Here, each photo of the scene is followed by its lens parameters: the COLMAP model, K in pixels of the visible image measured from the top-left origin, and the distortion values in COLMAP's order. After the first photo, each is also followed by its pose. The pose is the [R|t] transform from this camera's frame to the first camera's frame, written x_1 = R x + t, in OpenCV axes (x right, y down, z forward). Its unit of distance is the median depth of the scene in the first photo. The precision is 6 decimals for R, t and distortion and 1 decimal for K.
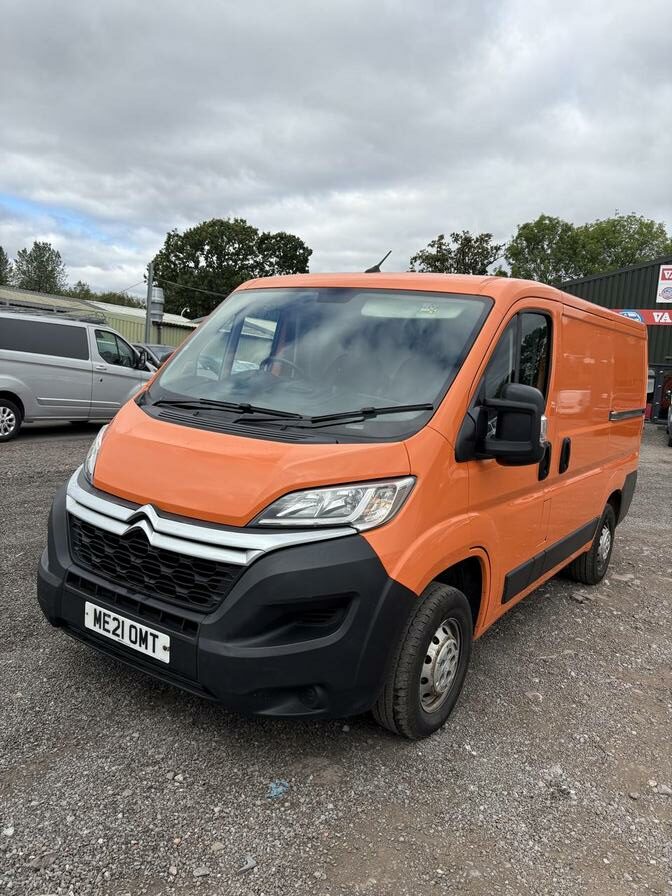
lens RADIAL K [[692.4, 0, 355.0], [0, 692.4, 448.2], [0, 0, 1]] dist [0.000382, -0.000378]
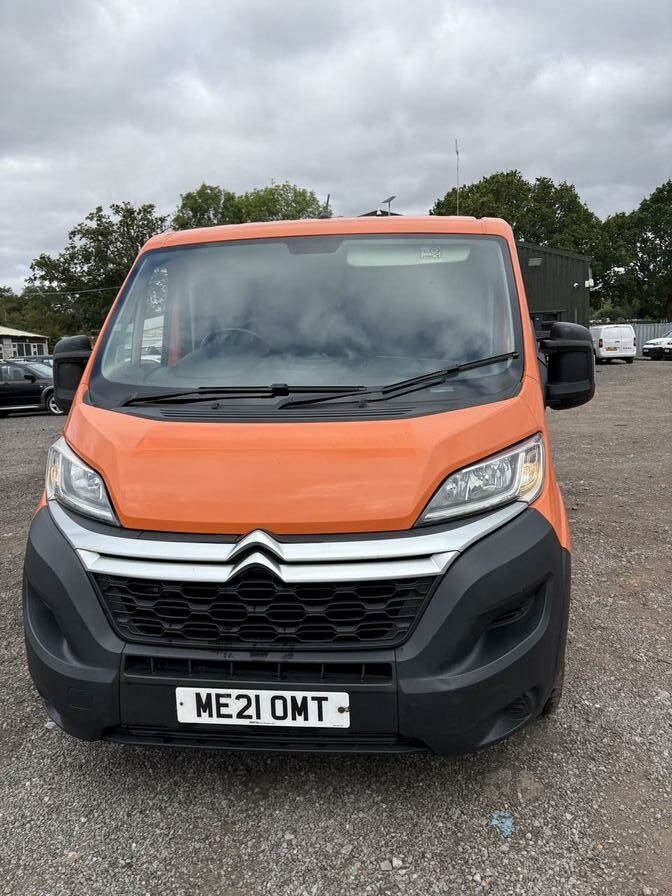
lens RADIAL K [[692.4, 0, 355.0], [0, 692.4, 448.2], [0, 0, 1]] dist [0.000382, -0.000378]
pose [[0.879808, -0.173094, 0.442692, -0.480661], [0.157526, 0.984885, 0.072027, -0.038410], [-0.448468, 0.006366, 0.893776, 0.279867]]
